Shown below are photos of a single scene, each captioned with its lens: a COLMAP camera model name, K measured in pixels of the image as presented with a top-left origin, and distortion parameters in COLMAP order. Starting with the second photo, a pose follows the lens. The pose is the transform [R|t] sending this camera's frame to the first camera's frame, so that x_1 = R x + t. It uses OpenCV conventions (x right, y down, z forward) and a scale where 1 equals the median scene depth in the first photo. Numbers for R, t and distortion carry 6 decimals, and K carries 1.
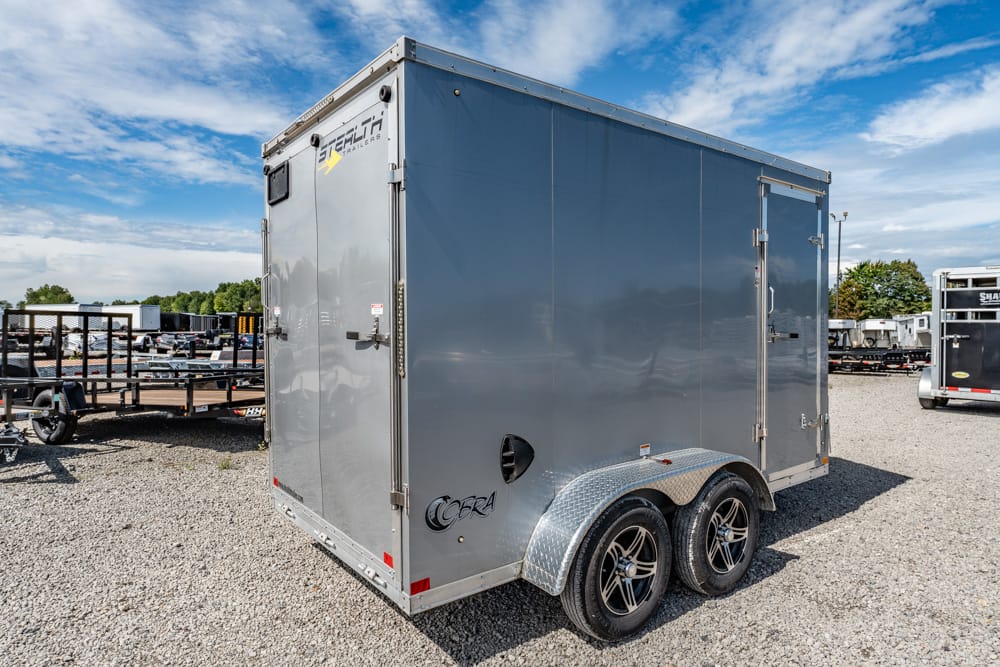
lens RADIAL K [[613.8, 0, 485.0], [0, 613.8, 334.2], [0, 0, 1]] dist [0.001711, -0.000846]
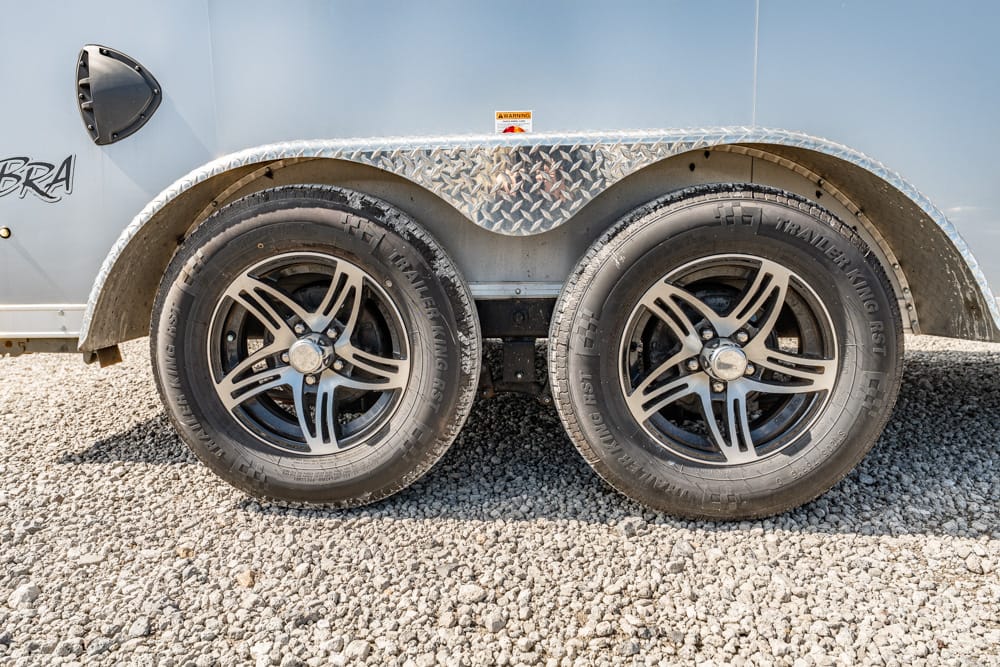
lens RADIAL K [[669.5, 0, 504.1], [0, 669.5, 335.1], [0, 0, 1]] dist [0.003381, -0.001114]
pose [[0.753813, 0.090051, -0.650889, 0.537252], [-0.004507, 0.991250, 0.131920, 0.260075], [0.657074, -0.096509, 0.747623, 0.629217]]
